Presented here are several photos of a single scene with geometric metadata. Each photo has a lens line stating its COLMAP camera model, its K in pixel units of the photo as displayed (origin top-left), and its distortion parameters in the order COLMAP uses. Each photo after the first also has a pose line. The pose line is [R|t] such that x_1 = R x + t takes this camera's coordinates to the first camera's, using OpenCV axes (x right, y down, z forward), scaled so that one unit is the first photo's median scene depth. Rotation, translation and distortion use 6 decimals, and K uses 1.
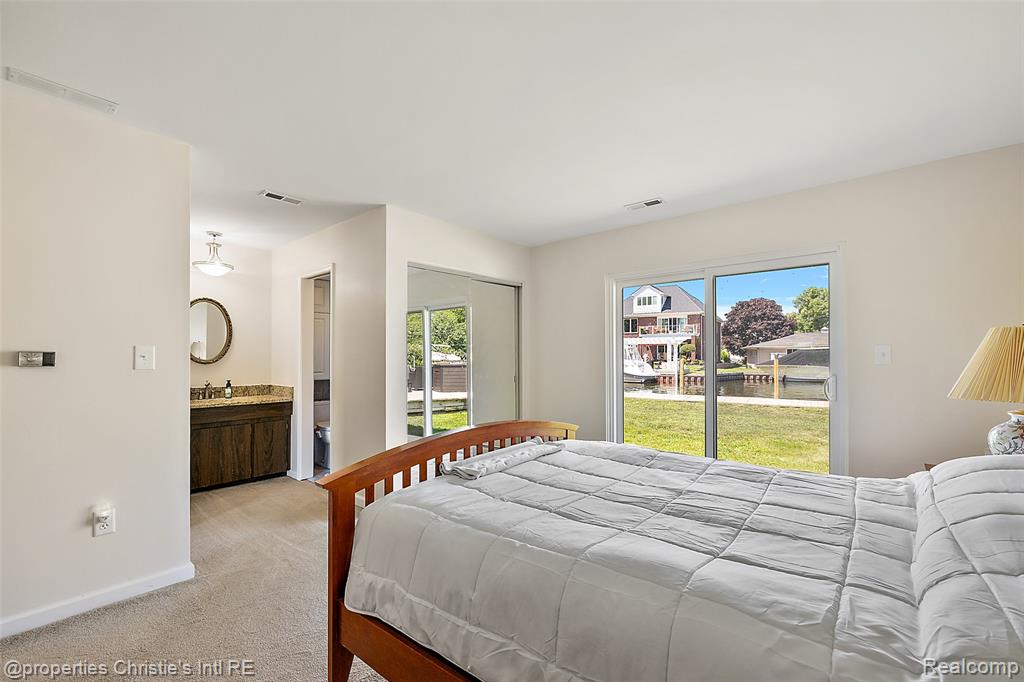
lens RADIAL K [[436.8, 0, 514.5], [0, 436.8, 356.0], [0, 0, 1]] dist [-0.000369, -0.000046]
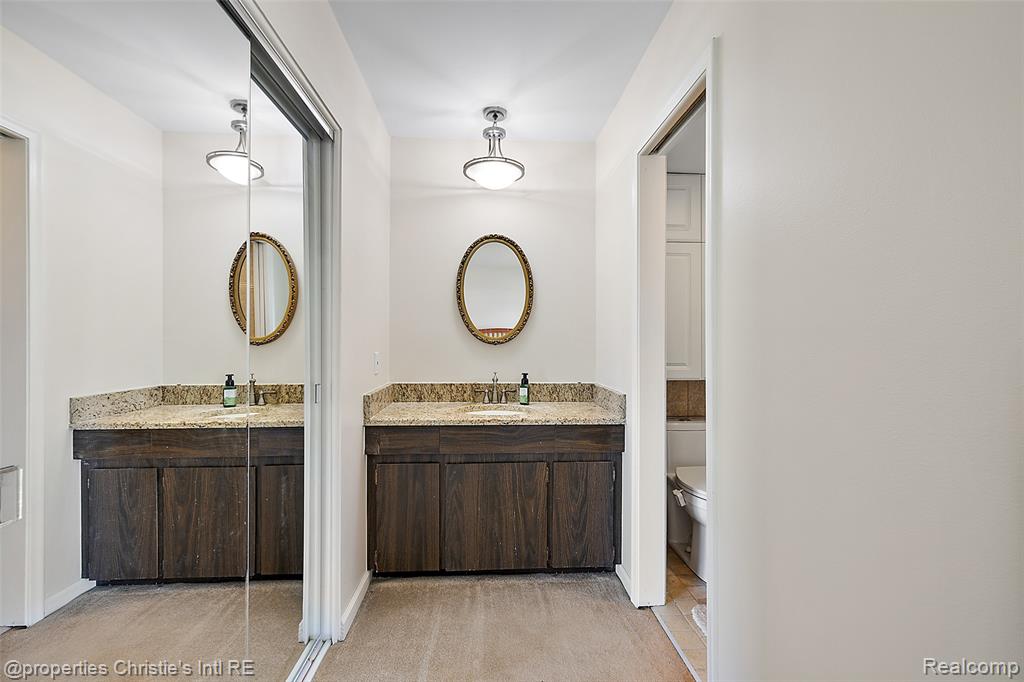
lens RADIAL K [[429.6, 0, 512.0], [0, 429.6, 341.0], [0, 0, 1]] dist [-0.001713, -0.000036]
pose [[0.691219, -0.000980, -0.722644, -0.255475], [0.002875, 0.999995, 0.001394, 0.012149], [0.722639, -0.003041, 0.691219, 0.592146]]
